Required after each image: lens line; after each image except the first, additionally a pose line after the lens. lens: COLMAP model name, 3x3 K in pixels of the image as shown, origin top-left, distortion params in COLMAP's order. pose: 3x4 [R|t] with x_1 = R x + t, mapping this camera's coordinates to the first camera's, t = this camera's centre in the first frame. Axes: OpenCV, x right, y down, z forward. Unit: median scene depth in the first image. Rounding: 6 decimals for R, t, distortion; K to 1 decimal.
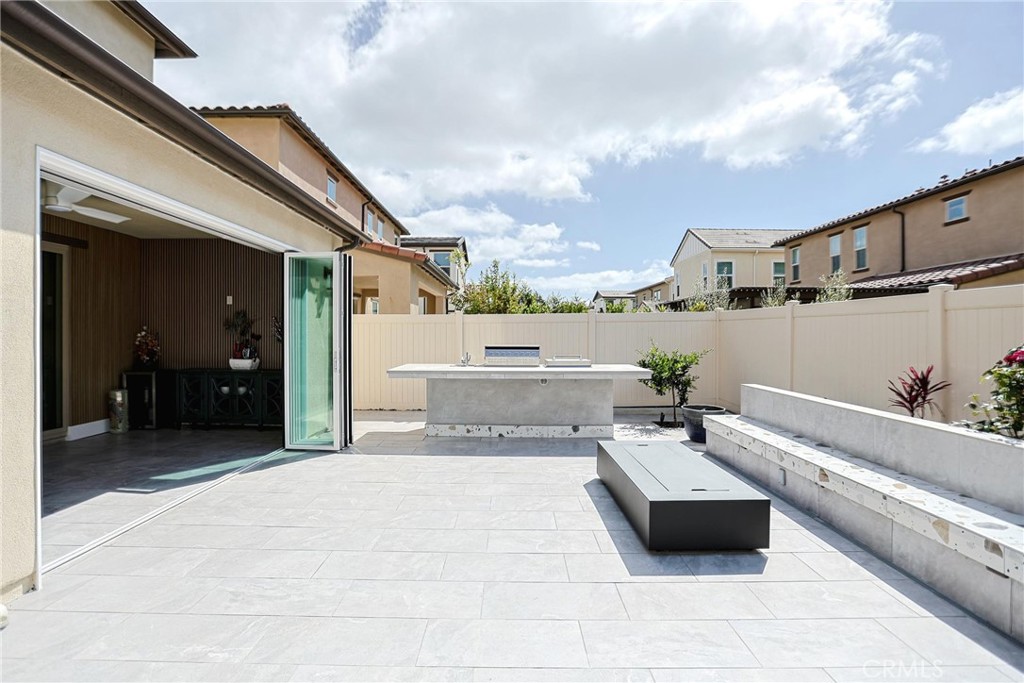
lens RADIAL K [[498.2, 0, 506.4], [0, 498.2, 333.5], [0, 0, 1]] dist [-0.027698, 0.003417]
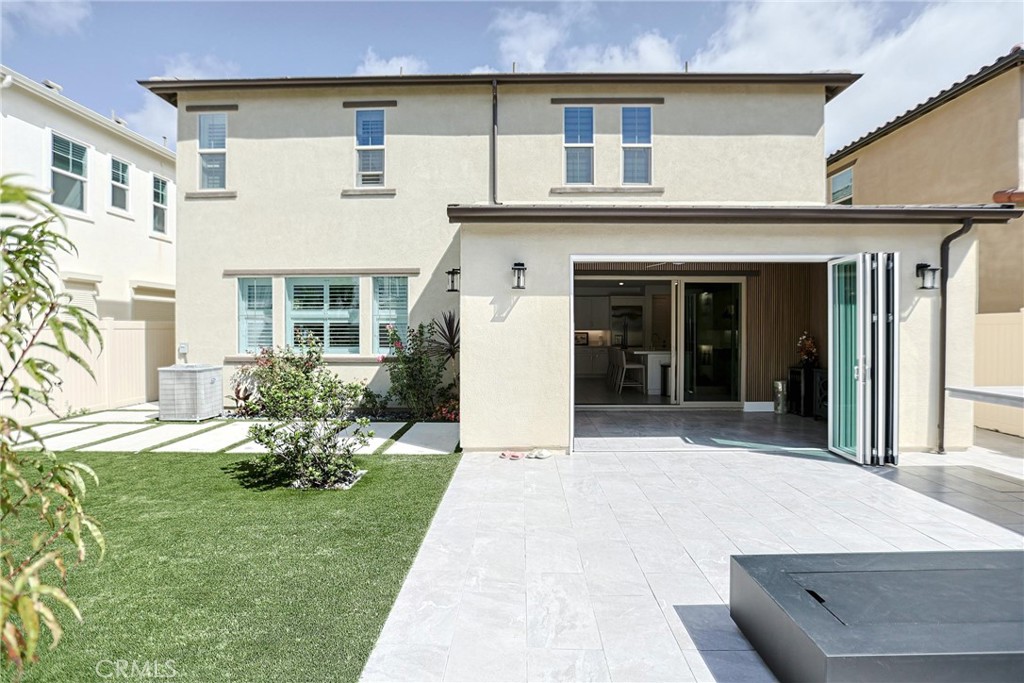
lens RADIAL K [[498.2, 0, 515.9], [0, 498.2, 341.1], [0, 0, 1]] dist [-0.027698, 0.003417]
pose [[-0.023273, 0.016461, -0.999594, 0.335729], [0.004018, 0.999858, 0.016372, -0.009033], [0.999721, -0.003635, -0.023336, 0.203803]]
